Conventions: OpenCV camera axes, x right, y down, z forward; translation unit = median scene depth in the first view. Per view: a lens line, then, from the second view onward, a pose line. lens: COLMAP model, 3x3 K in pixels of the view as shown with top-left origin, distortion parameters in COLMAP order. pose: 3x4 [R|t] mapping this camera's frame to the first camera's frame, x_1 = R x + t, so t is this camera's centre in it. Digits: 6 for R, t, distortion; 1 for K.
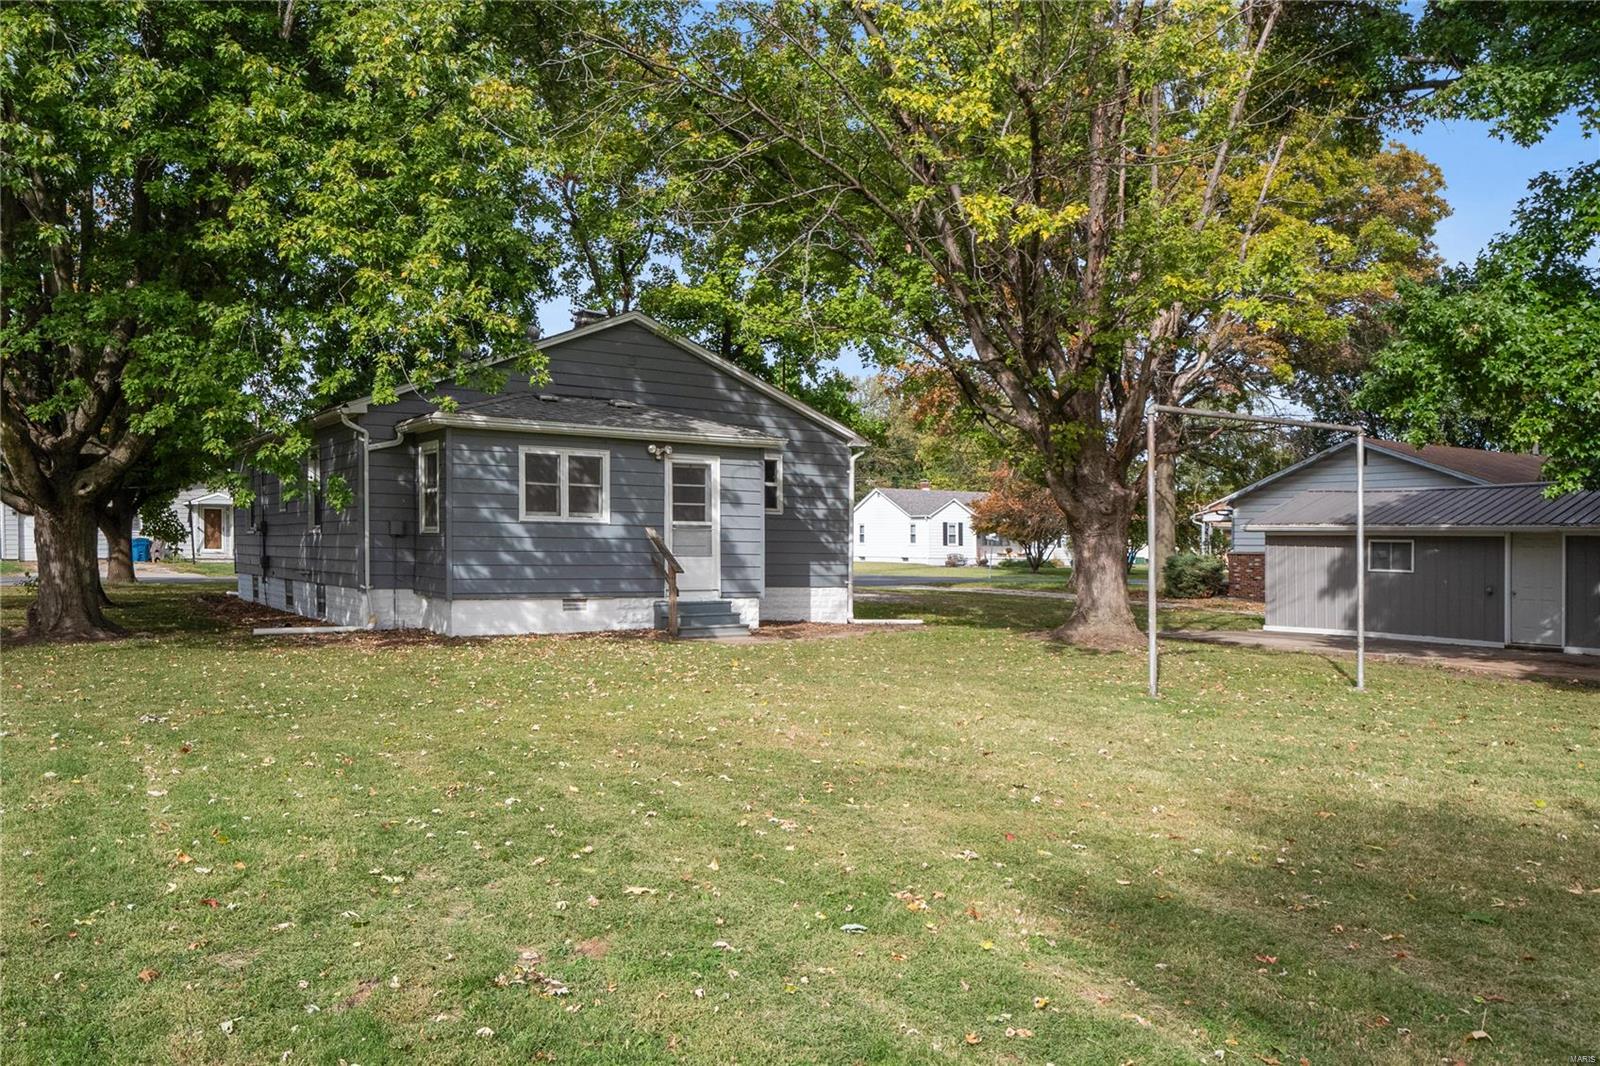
lens RADIAL K [[1273.7, 0, 796.0], [0, 1273.7, 530.2], [0, 0, 1]] dist [0.000535, 0.023730]
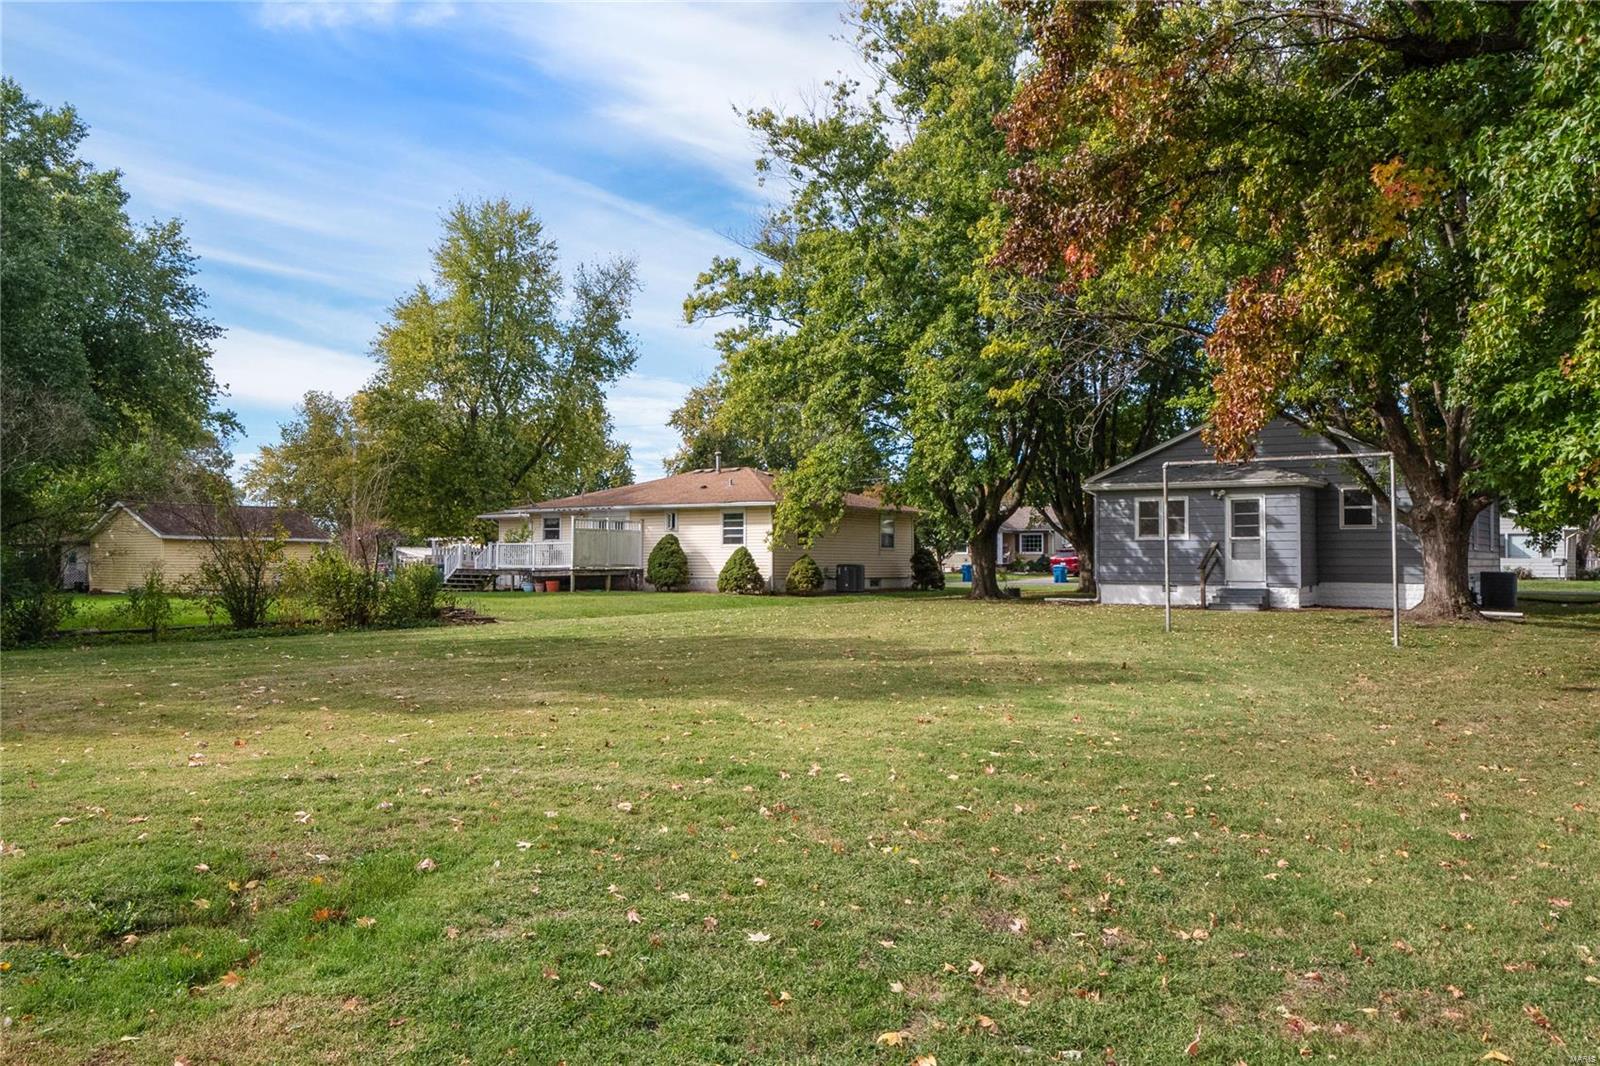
lens RADIAL K [[1178.1, 0, 798.7], [0, 1178.1, 536.1], [0, 0, 1]] dist [0.002933, 0.000311]
pose [[0.306492, -0.030710, -0.951378, 1.131715], [0.016067, 0.999504, -0.027087, 0.022227], [0.951738, -0.006984, 0.306834, 0.051914]]
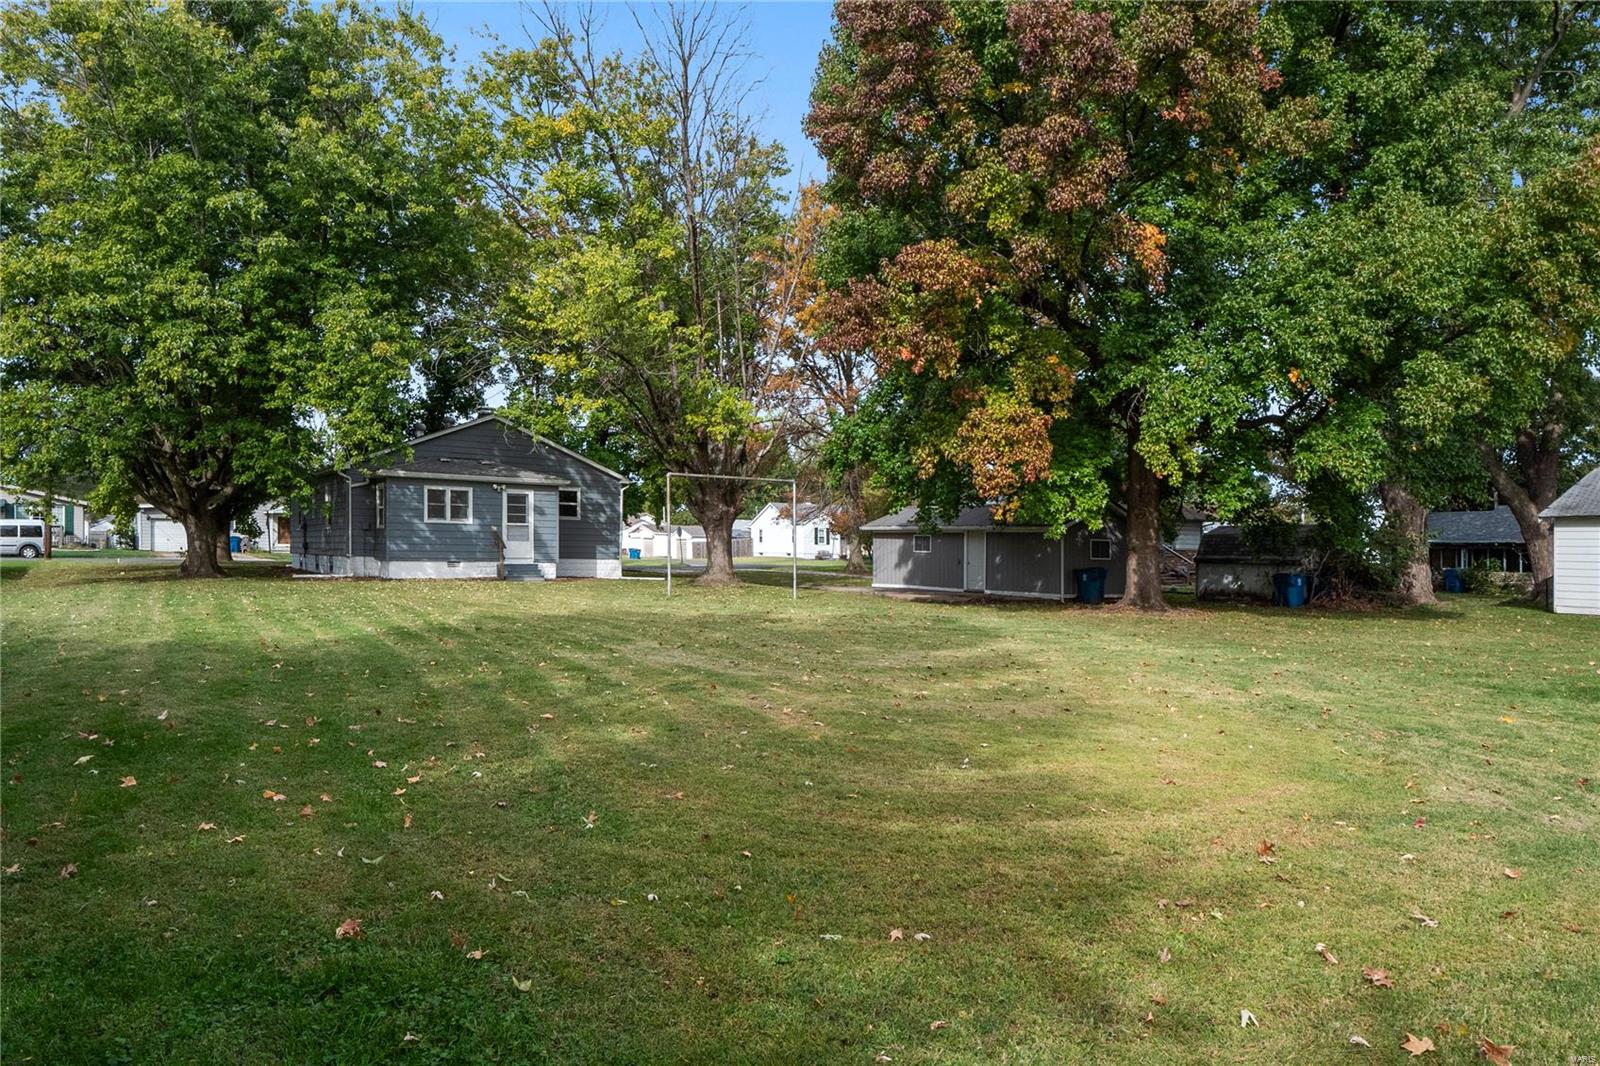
lens RADIAL K [[1107.1, 0, 804.4], [0, 1107.1, 534.7], [0, 0, 1]] dist [-0.002461, -0.002306]
pose [[0.999990, 0.002783, 0.003390, 0.362227], [-0.002776, 0.999994, -0.002069, 0.013758], [-0.003396, 0.002059, 0.999992, -0.721793]]
